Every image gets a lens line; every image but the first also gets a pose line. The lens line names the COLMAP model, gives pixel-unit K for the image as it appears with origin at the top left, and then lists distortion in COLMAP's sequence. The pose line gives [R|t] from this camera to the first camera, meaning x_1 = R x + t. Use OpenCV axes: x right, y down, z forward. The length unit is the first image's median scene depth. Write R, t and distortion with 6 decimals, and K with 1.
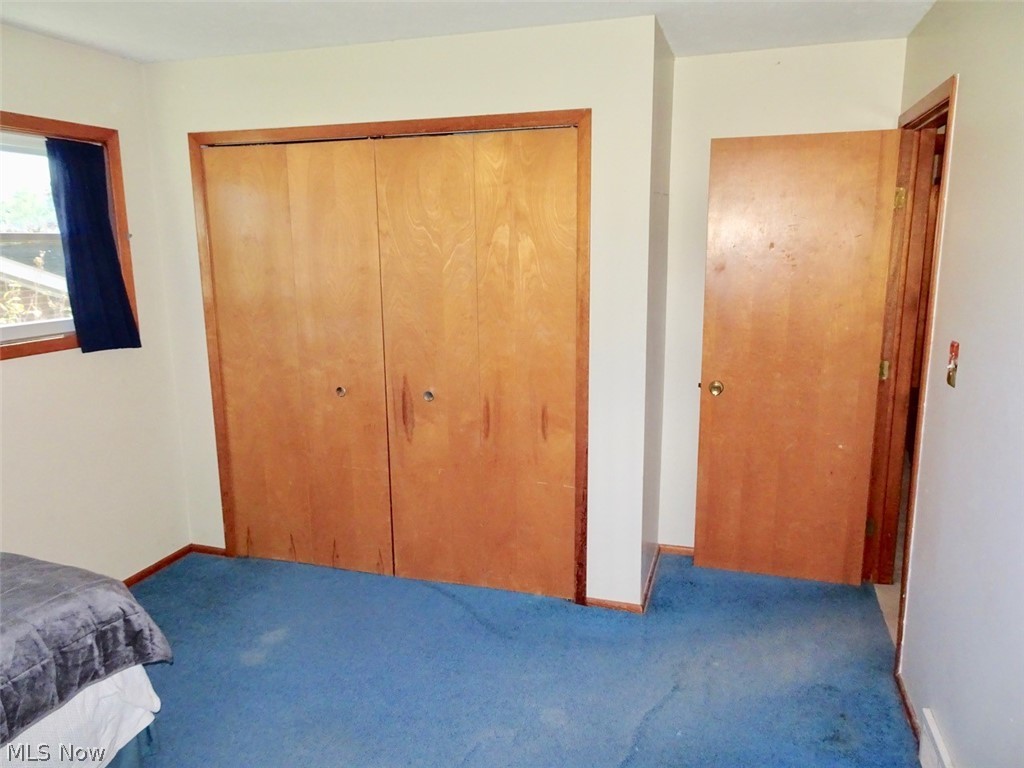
lens RADIAL K [[728.2, 0, 511.7], [0, 728.2, 380.2], [0, 0, 1]] dist [0.006445, -0.002779]
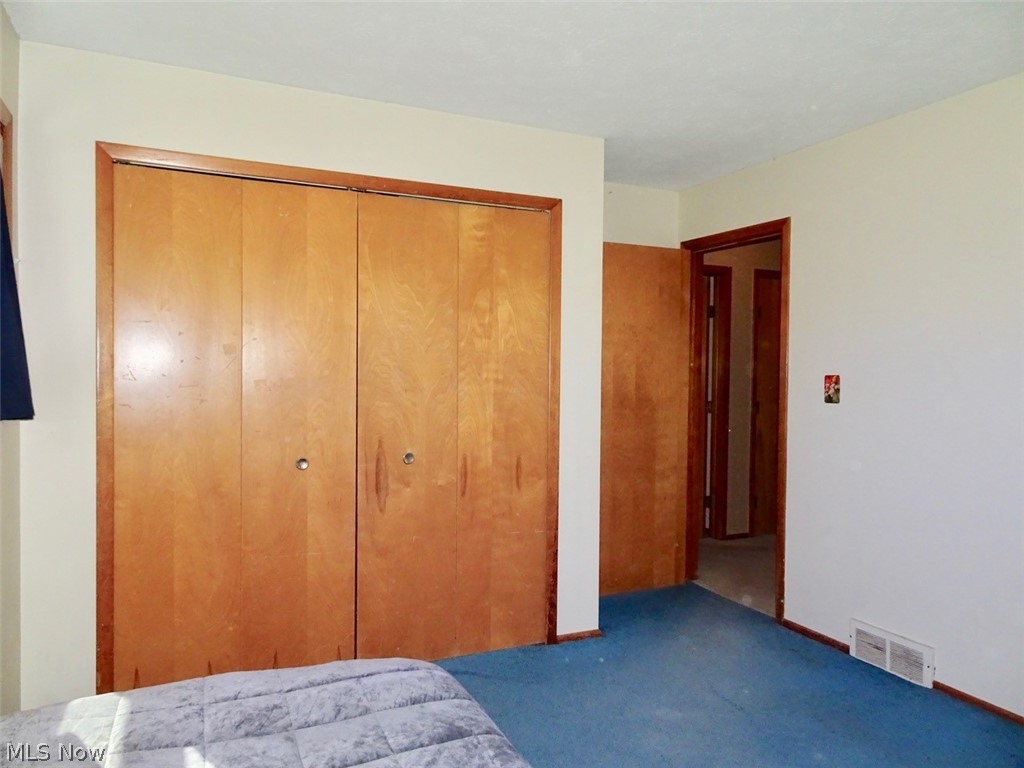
lens RADIAL K [[728.2, 0, 512.0], [0, 728.2, 386.2], [0, 0, 1]] dist [0.006445, -0.002779]
pose [[0.746205, 0.000602, 0.665716, -0.669765], [0.110400, 0.986041, -0.124640, 0.064189], [-0.656498, 0.166502, 0.735722, 0.199244]]
